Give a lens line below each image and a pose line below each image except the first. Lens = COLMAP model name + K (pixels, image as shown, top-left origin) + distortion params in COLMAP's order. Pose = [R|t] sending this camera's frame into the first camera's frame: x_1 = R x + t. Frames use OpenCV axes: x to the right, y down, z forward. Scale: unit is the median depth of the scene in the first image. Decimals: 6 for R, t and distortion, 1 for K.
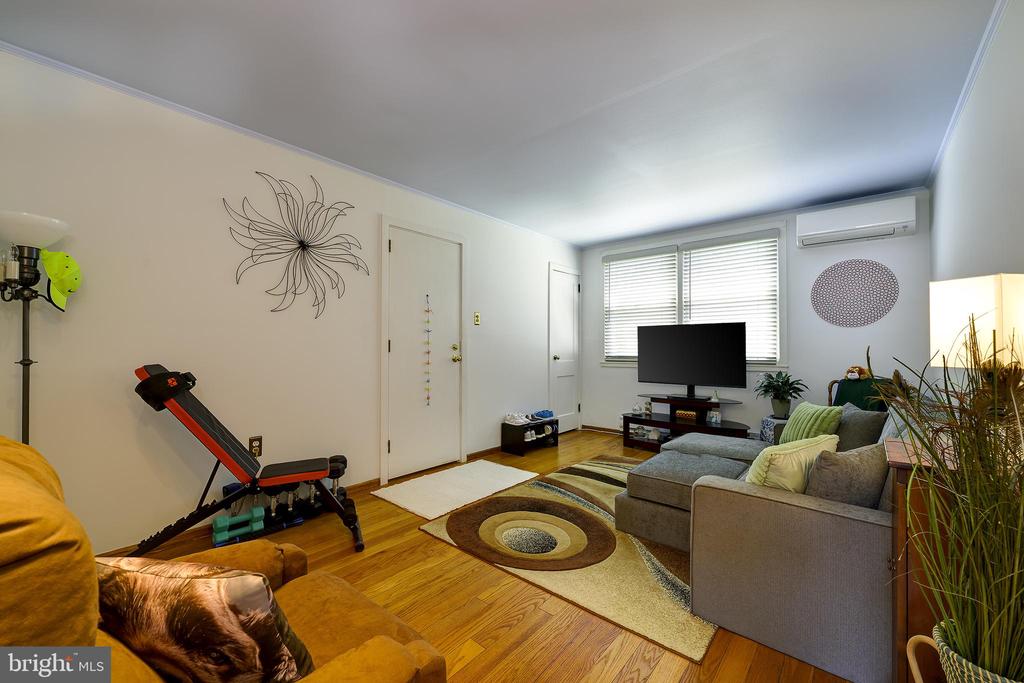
lens RADIAL K [[409.7, 0, 521.0], [0, 409.7, 342.6], [0, 0, 1]] dist [0.000060, 0.000042]
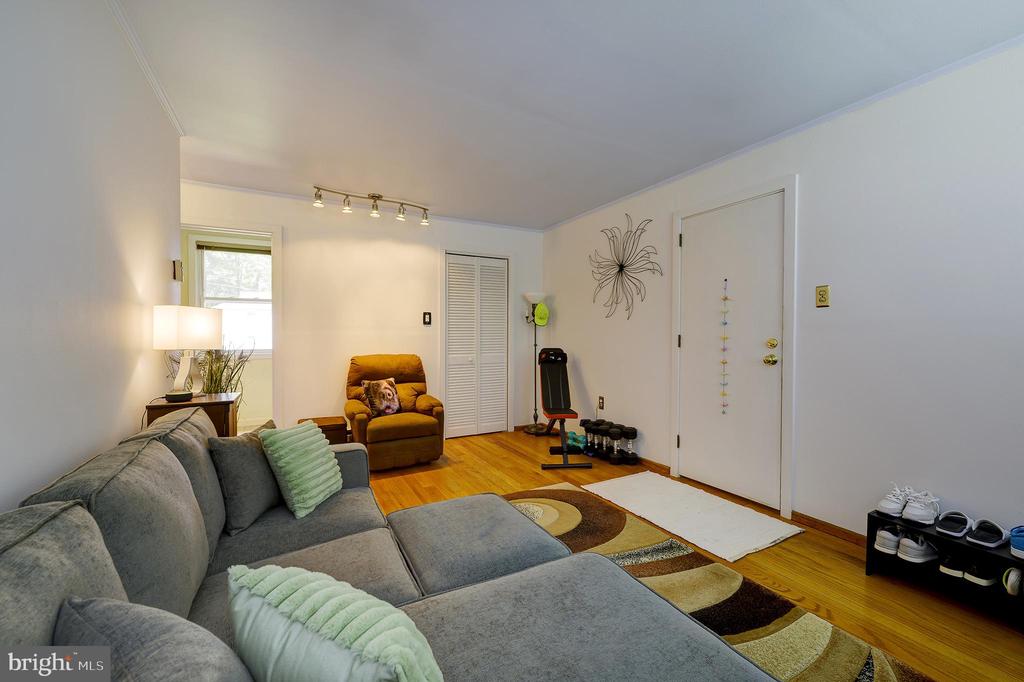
lens RADIAL K [[406.2, 0, 511.8], [0, 406.2, 341.7], [0, 0, 1]] dist [-0.000317, 0.000208]
pose [[-0.366338, 0.009287, -0.930436, 0.645281], [0.002562, 0.999956, 0.008972, -0.000082], [0.930478, 0.000903, -0.366345, 0.849033]]
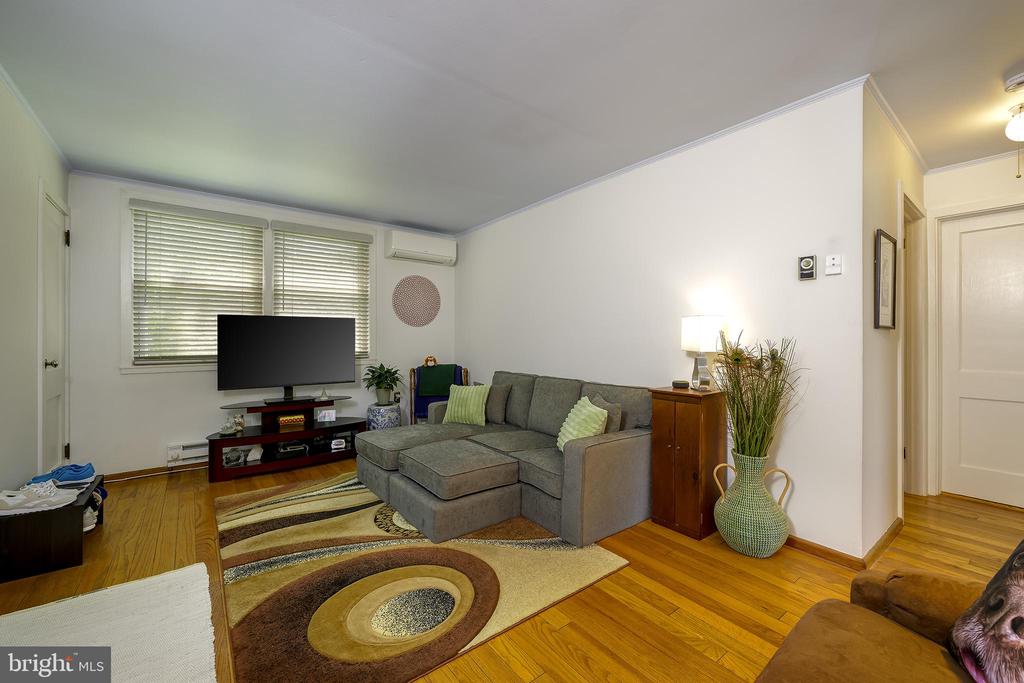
lens RADIAL K [[406.2, 0, 511.8], [0, 406.2, 342.2], [0, 0, 1]] dist [-0.000317, 0.000208]
pose [[0.212027, -0.004854, 0.977252, -0.394107], [-0.009659, 0.999928, 0.007062, -0.000745], [-0.977216, -0.010937, 0.211965, 0.417175]]
